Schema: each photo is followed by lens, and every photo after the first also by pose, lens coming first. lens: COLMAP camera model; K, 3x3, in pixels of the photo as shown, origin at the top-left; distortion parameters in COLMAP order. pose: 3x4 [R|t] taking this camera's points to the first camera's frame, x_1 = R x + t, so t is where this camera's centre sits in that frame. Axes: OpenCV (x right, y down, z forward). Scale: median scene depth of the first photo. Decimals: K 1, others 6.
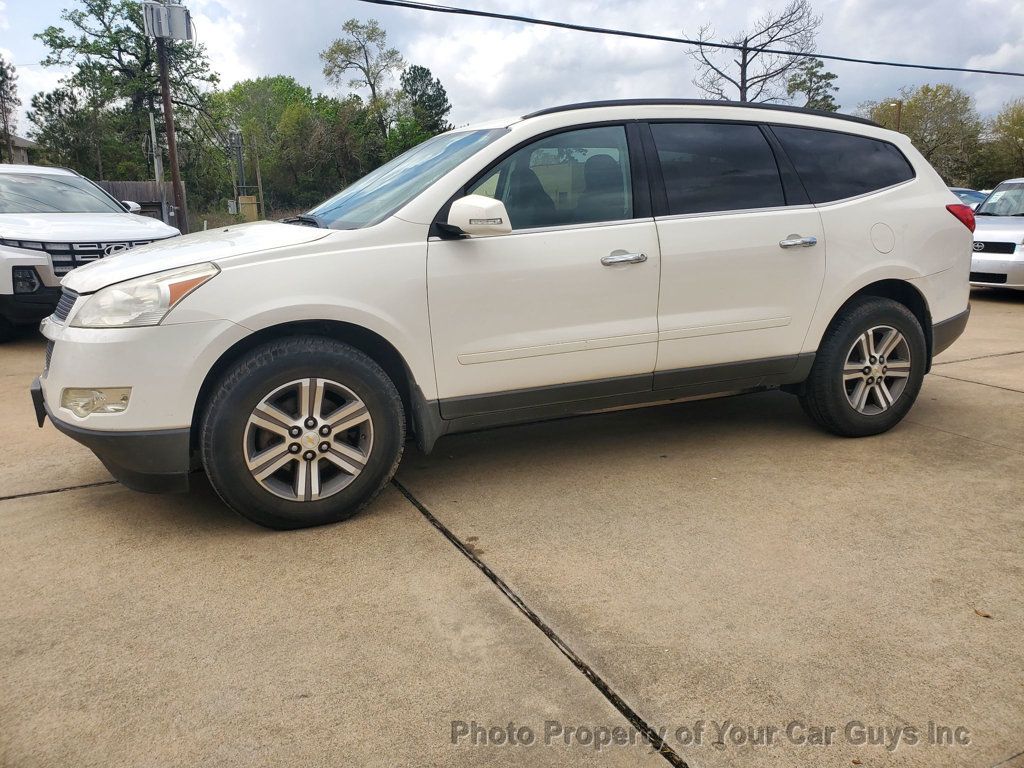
lens RADIAL K [[793.6, 0, 512.0], [0, 793.6, 384.0], [0, 0, 1]] dist [-0.001664, 0.006499]
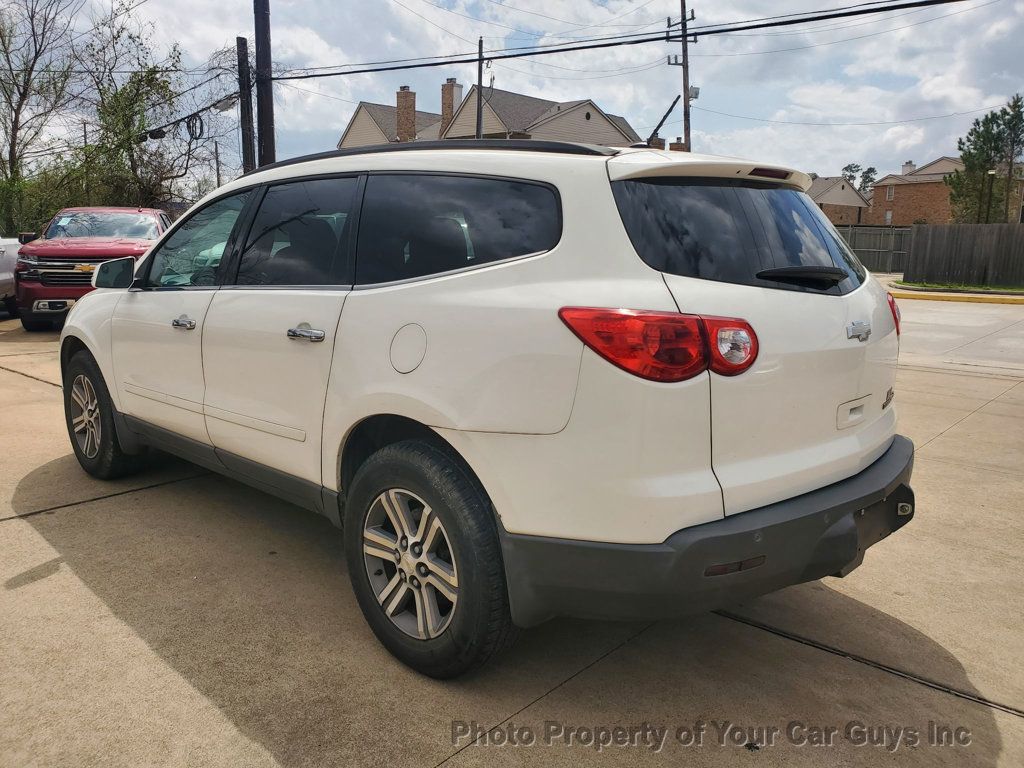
lens RADIAL K [[803.5, 0, 509.6], [0, 803.5, 382.4], [0, 0, 1]] dist [0.007467, 0.012597]
pose [[0.361464, 0.170760, -0.916616, 1.049318], [-0.220746, 0.970810, 0.093805, -0.230186], [0.905878, 0.168433, 0.388607, 0.828776]]
